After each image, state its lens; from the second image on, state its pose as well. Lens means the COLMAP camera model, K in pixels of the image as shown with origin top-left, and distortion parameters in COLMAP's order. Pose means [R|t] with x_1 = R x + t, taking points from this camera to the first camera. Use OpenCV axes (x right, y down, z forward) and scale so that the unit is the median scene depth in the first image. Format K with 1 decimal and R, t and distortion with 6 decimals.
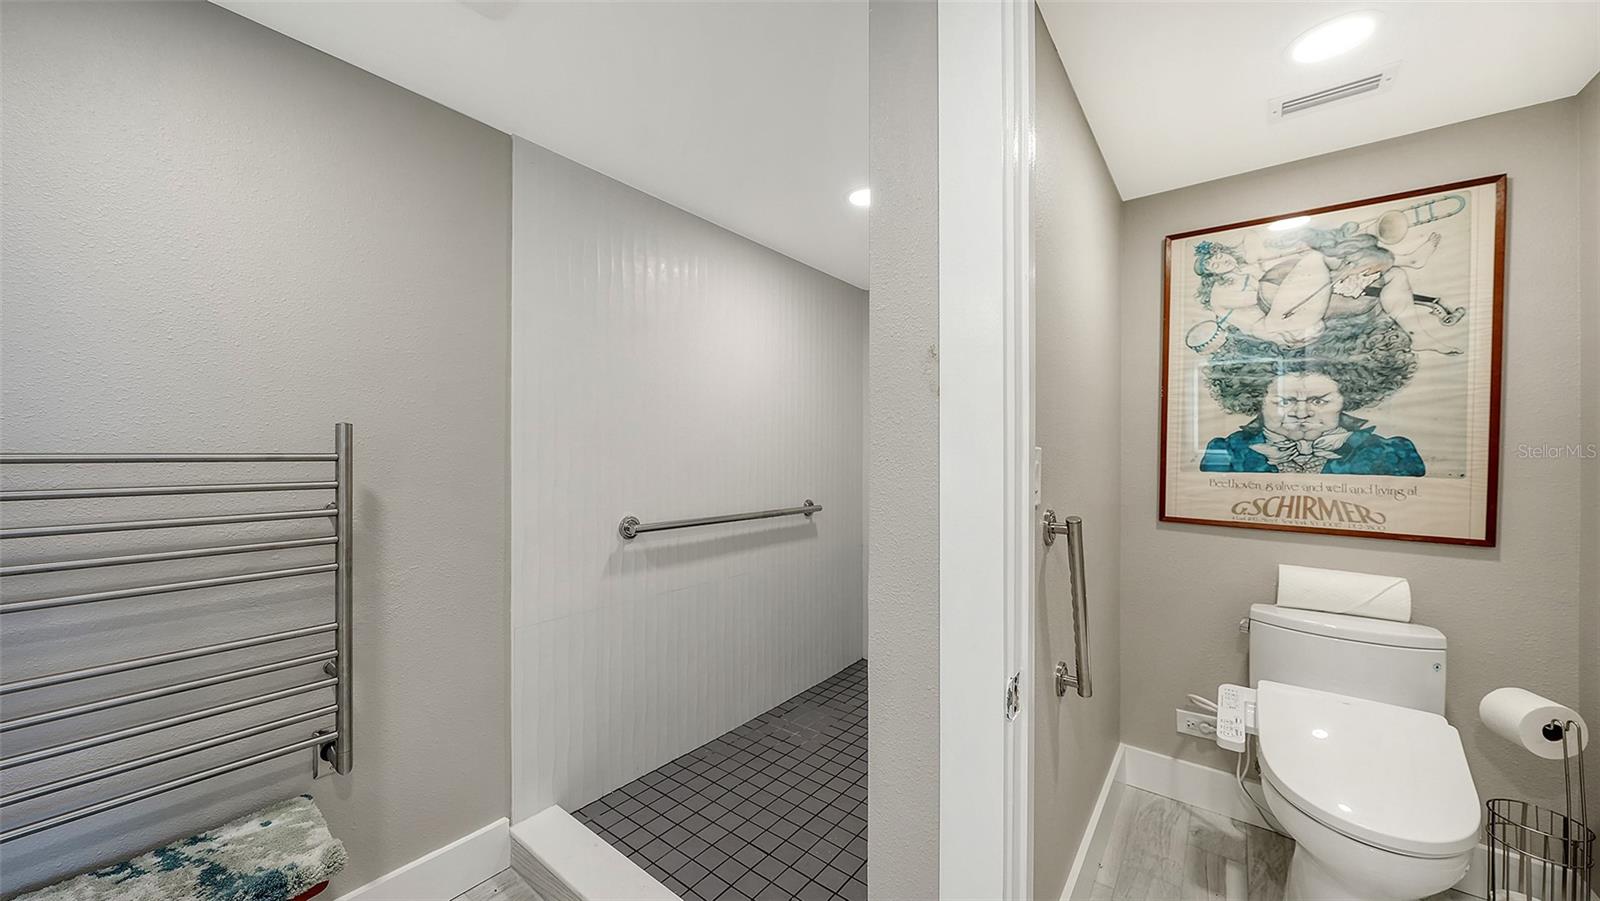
lens RADIAL K [[557.3, 0, 796.4], [0, 557.3, 453.0], [0, 0, 1]] dist [-0.003077, -0.000412]
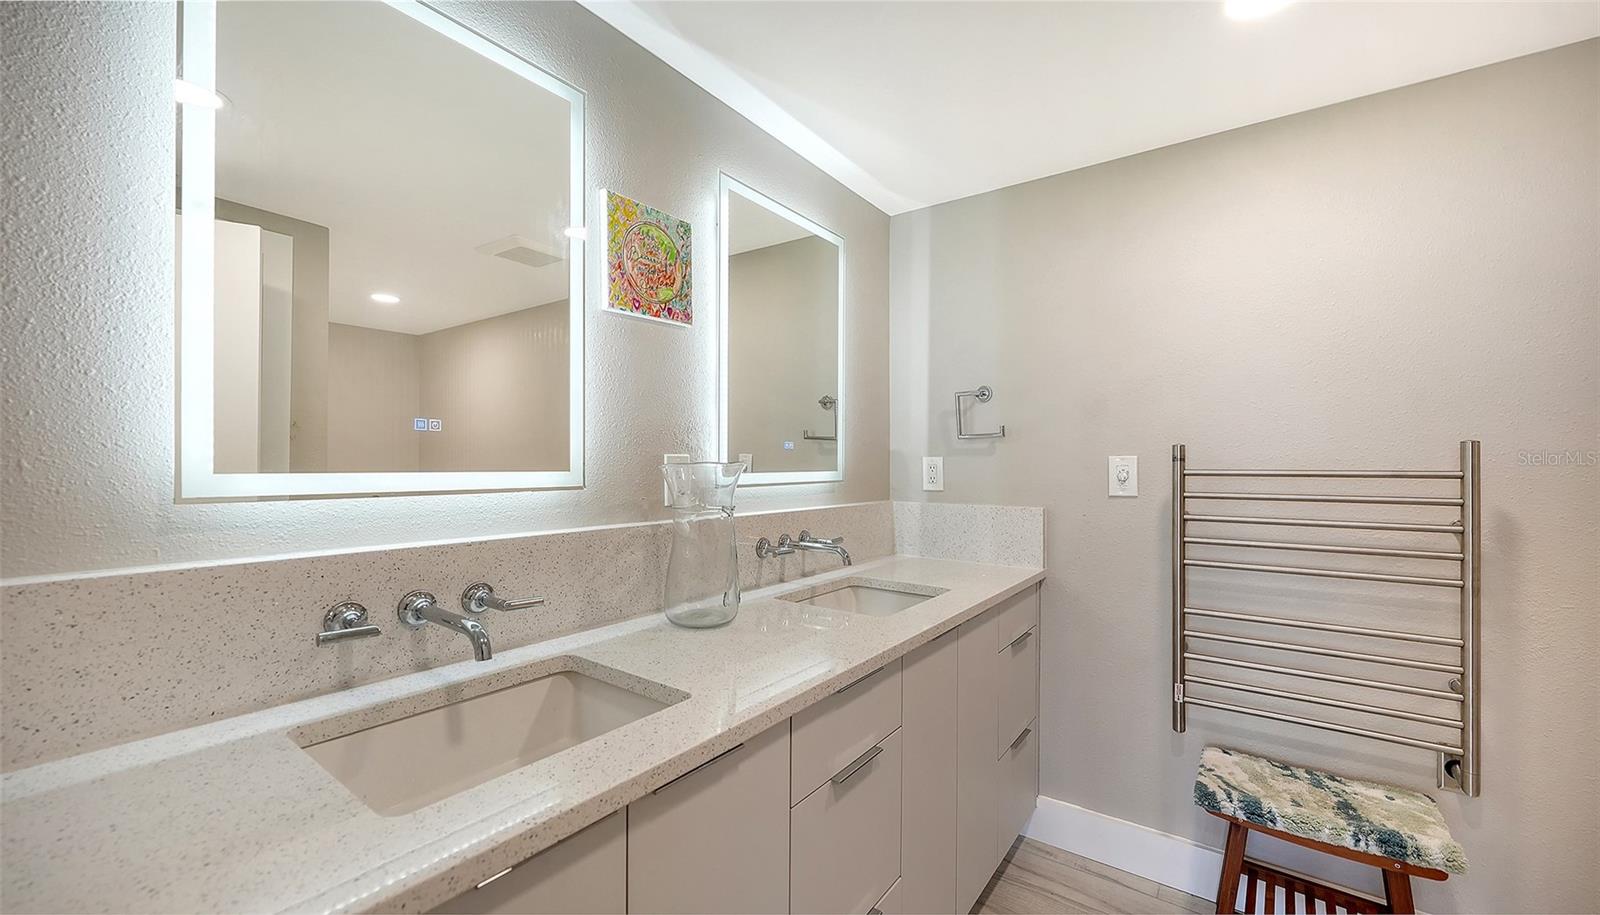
lens RADIAL K [[616.9, 0, 797.0], [0, 616.9, 462.0], [0, 0, 1]] dist [-0.006079, 0.000834]
pose [[0.035398, -0.006242, -0.999354, 0.240610], [-0.005952, 0.999961, -0.006457, -0.001648], [0.999356, 0.006177, 0.035359, -0.243110]]
